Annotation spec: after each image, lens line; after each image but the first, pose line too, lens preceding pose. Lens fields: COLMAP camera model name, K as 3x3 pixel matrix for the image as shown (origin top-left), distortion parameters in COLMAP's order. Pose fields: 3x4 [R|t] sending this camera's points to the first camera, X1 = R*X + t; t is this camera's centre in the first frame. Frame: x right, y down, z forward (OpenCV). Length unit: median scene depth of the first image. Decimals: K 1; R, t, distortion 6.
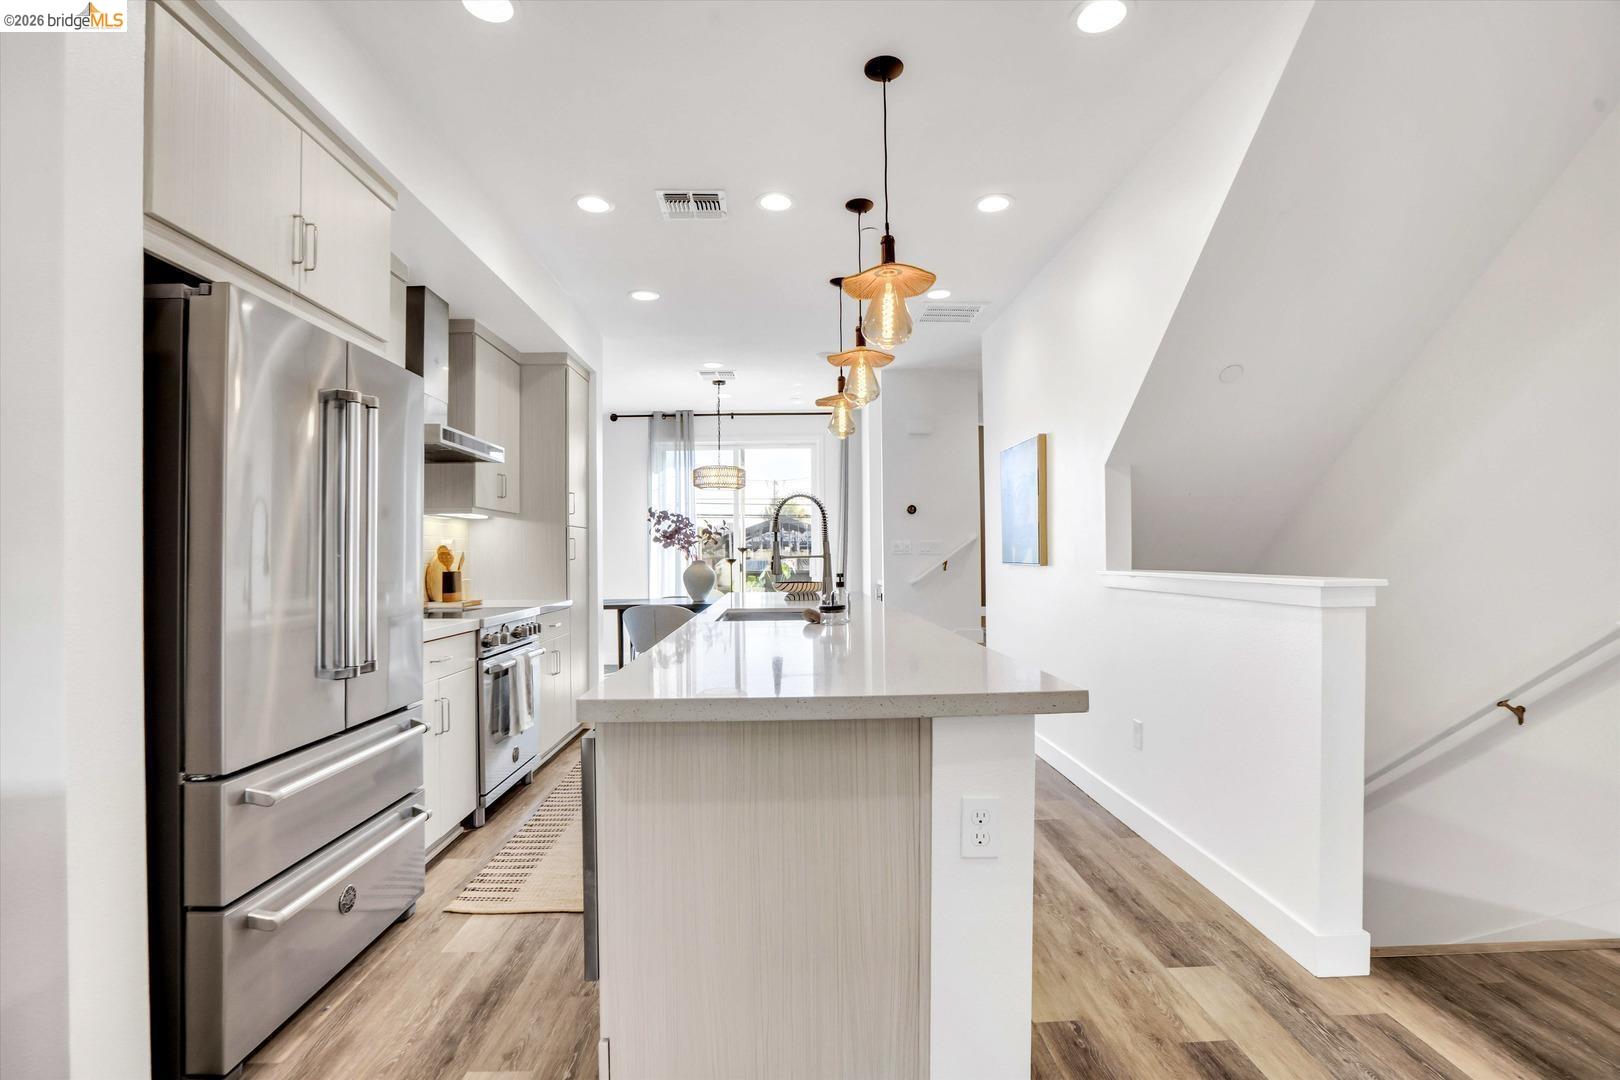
lens RADIAL K [[766.1, 0, 796.9], [0, 766.1, 541.8], [0, 0, 1]] dist [-0.027866, 0.002246]
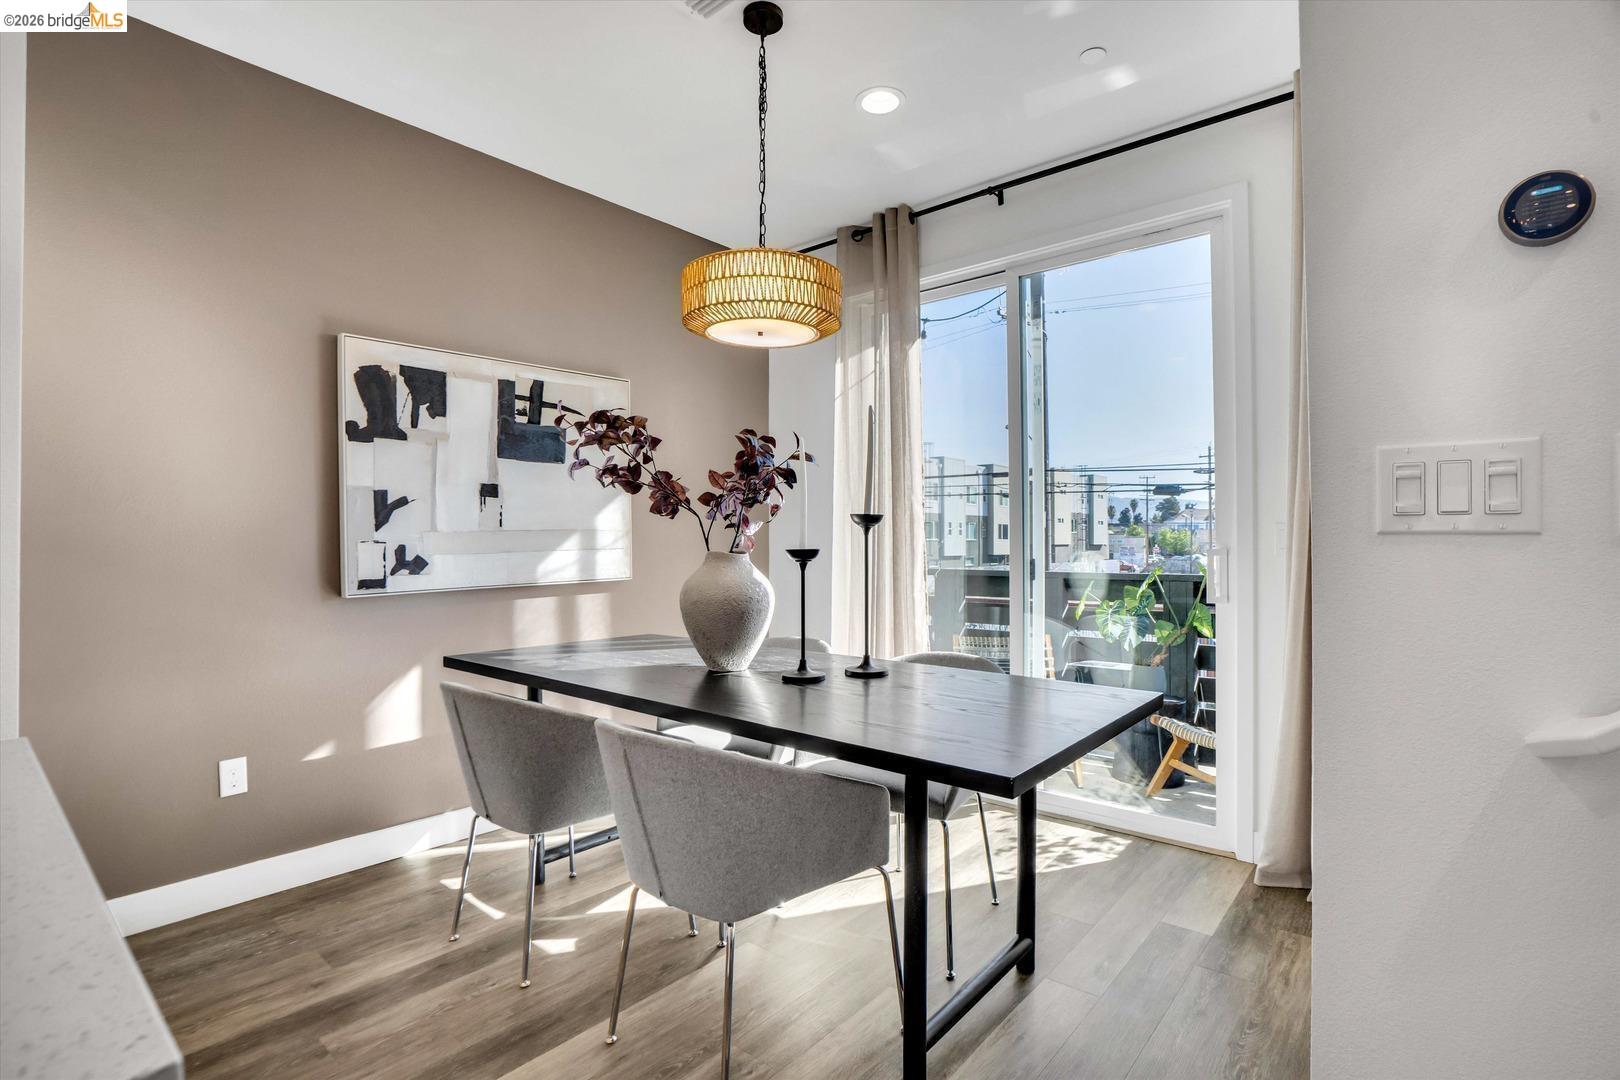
lens RADIAL K [[766.1, 0, 816.2], [0, 766.1, 541.0], [0, 0, 1]] dist [-0.027866, 0.002246]
pose [[0.759903, 0.009636, -0.649965, 0.137517], [0.001924, 0.999852, 0.017073, 0.014081], [0.650034, -0.014224, 0.759772, 0.812933]]
